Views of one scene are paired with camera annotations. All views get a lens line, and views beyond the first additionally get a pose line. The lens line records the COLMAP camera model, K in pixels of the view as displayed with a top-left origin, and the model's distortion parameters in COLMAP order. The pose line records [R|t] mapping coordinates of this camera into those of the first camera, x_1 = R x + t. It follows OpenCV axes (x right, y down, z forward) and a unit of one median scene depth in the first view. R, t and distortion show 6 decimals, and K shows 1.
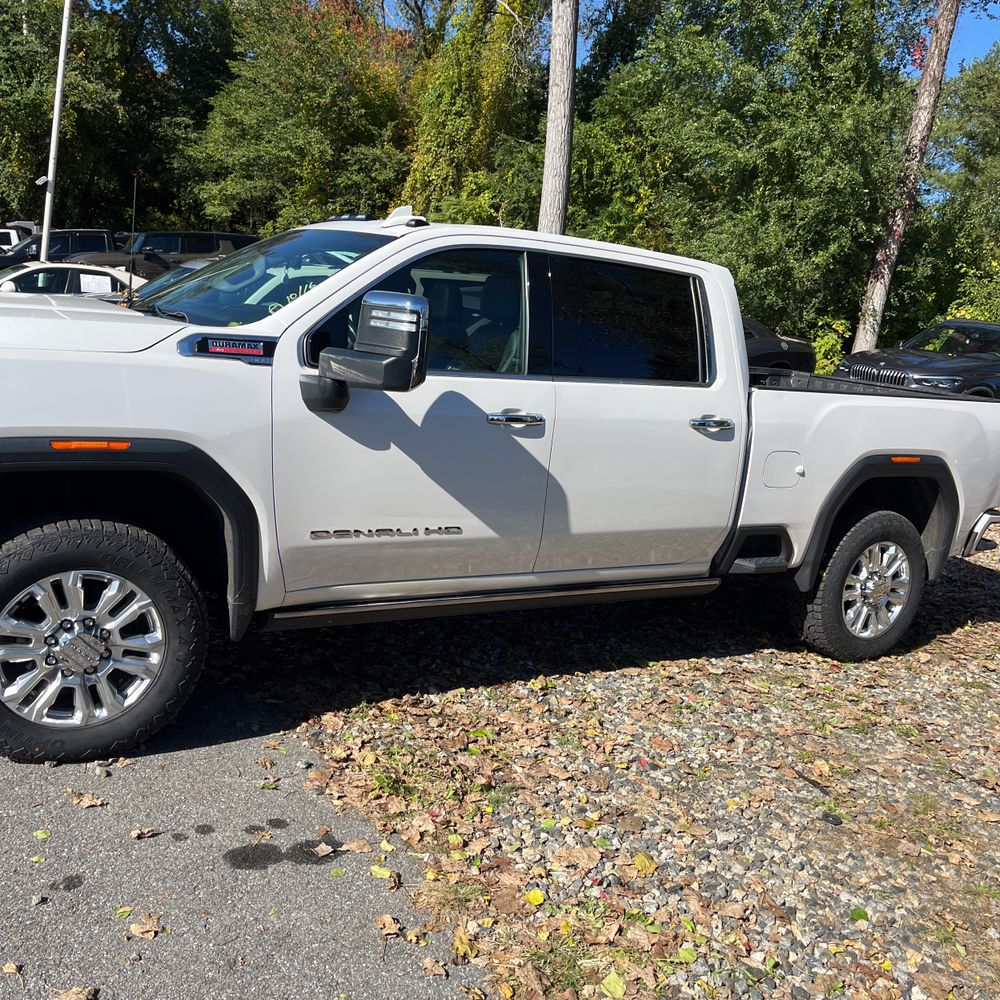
lens RADIAL K [[1012.4, 0, 500.0], [0, 1012.4, 500.0], [0, 0, 1]] dist [0.043409, -0.036254]
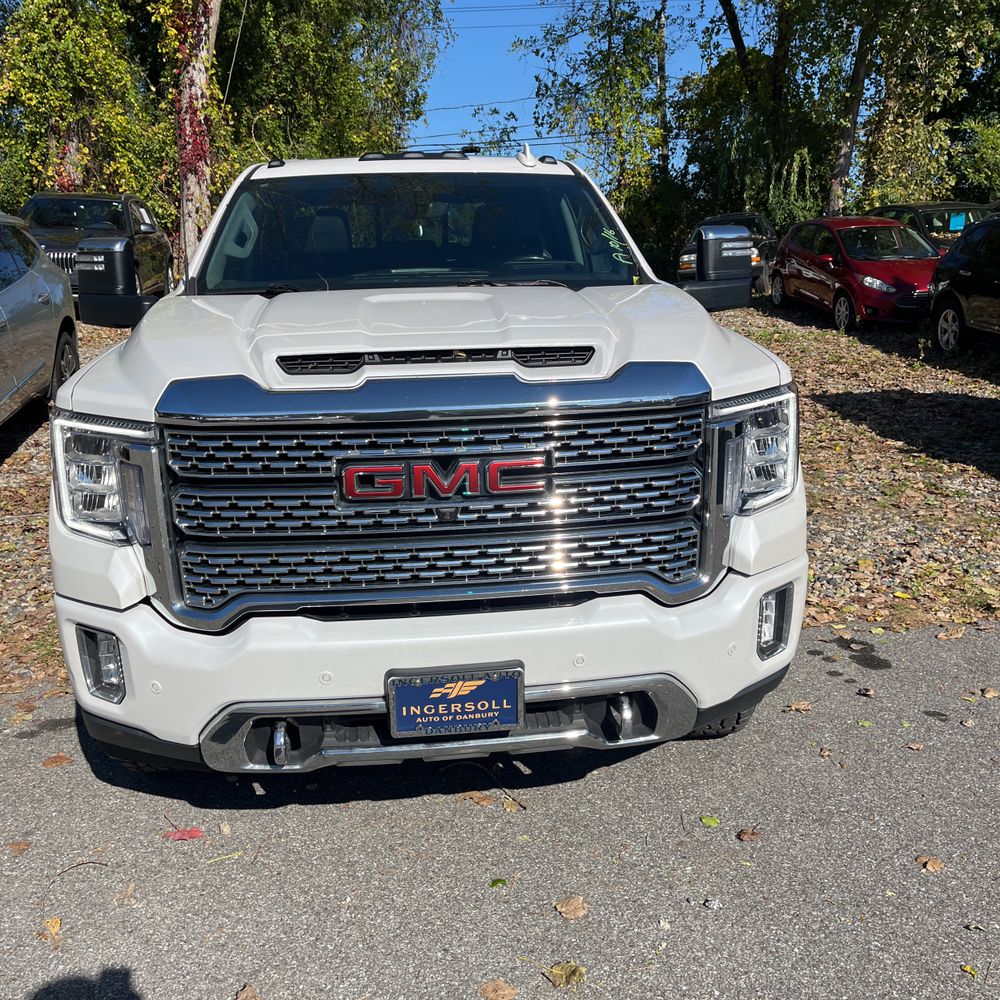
lens RADIAL K [[993.4, 0, 503.4], [0, 993.4, 500.7], [0, 0, 1]] dist [0.074001, -0.092302]
pose [[0.430307, -0.355265, 0.829833, -0.902689], [0.234887, 0.931696, 0.277075, -0.200806], [-0.871587, 0.075690, 0.484362, 0.472332]]
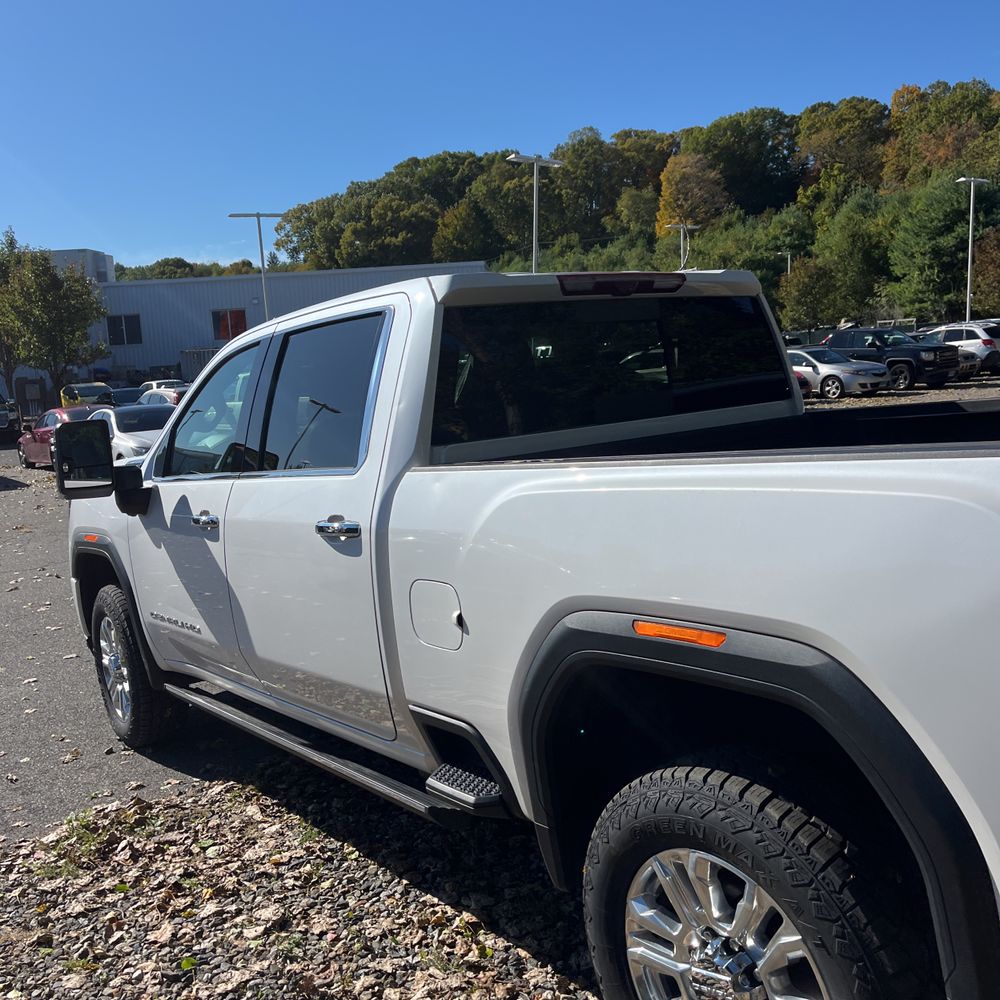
lens RADIAL K [[1017.9, 0, 502.2], [0, 1017.9, 514.2], [0, 0, 1]] dist [0.032607, -0.025847]
pose [[0.082669, -0.003297, -0.996572, 0.823913], [-0.077656, 0.996933, -0.009740, -0.081674], [0.993547, 0.078195, 0.082159, 0.986131]]
